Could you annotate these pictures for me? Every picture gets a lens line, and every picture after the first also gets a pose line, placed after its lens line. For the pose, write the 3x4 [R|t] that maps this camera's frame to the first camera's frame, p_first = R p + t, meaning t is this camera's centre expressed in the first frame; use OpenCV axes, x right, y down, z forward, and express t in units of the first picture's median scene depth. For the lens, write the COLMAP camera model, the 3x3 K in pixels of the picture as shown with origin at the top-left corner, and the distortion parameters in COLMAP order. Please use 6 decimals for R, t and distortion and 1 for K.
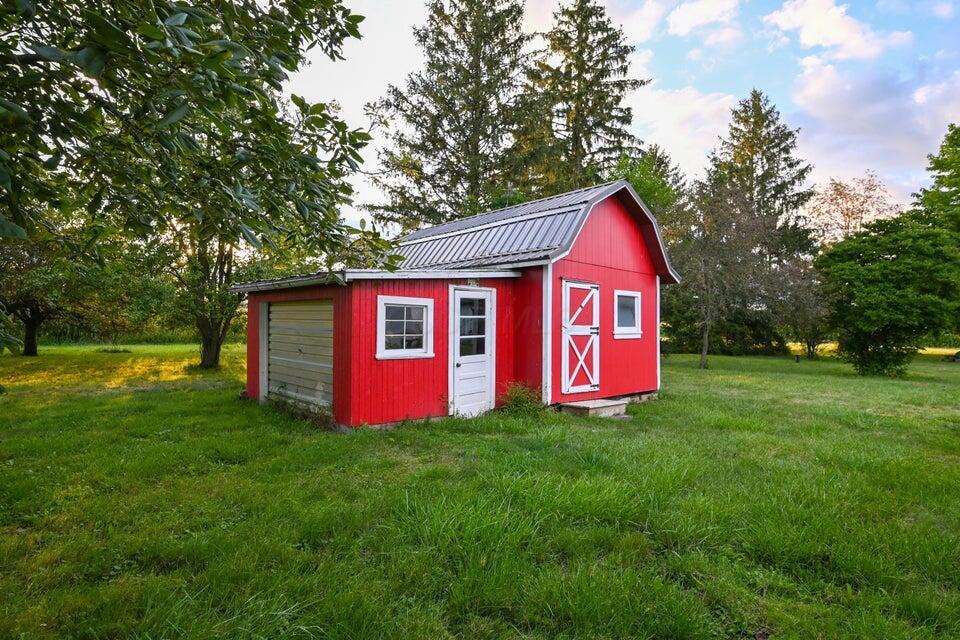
lens RADIAL K [[500.0, 0, 479.5], [0, 500.0, 320.5], [0, 0, 1]] dist [0.000510, -0.000010]
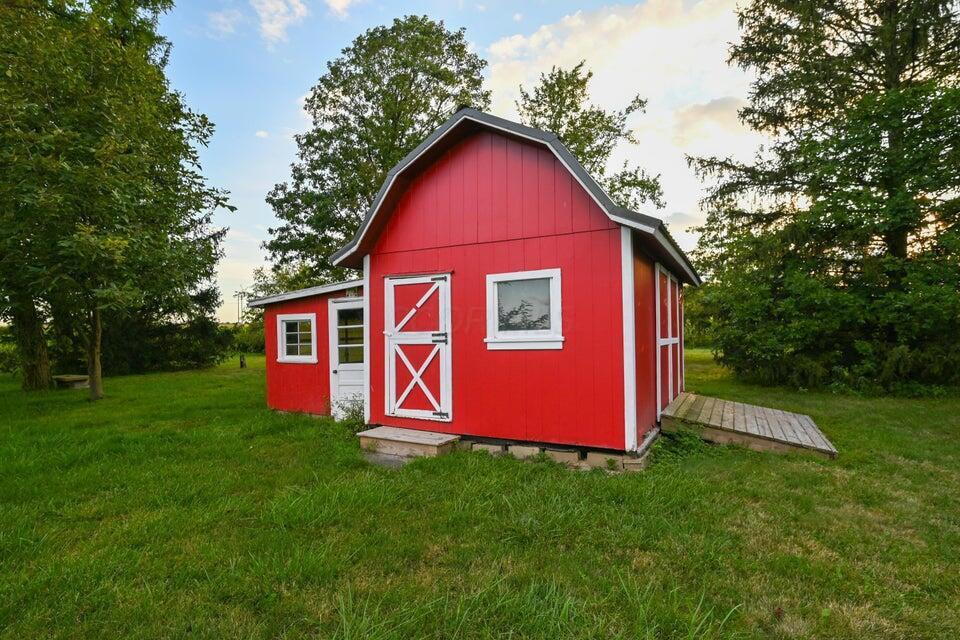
lens RADIAL K [[500.0, 0, 479.8], [0, 500.0, 327.0], [0, 0, 1]] dist [0.000510, -0.000010]
pose [[0.291254, -0.023195, -0.956365, 0.992376], [0.039964, 0.999128, -0.012061, 0.016012], [0.955811, -0.034707, 0.291927, 0.893358]]
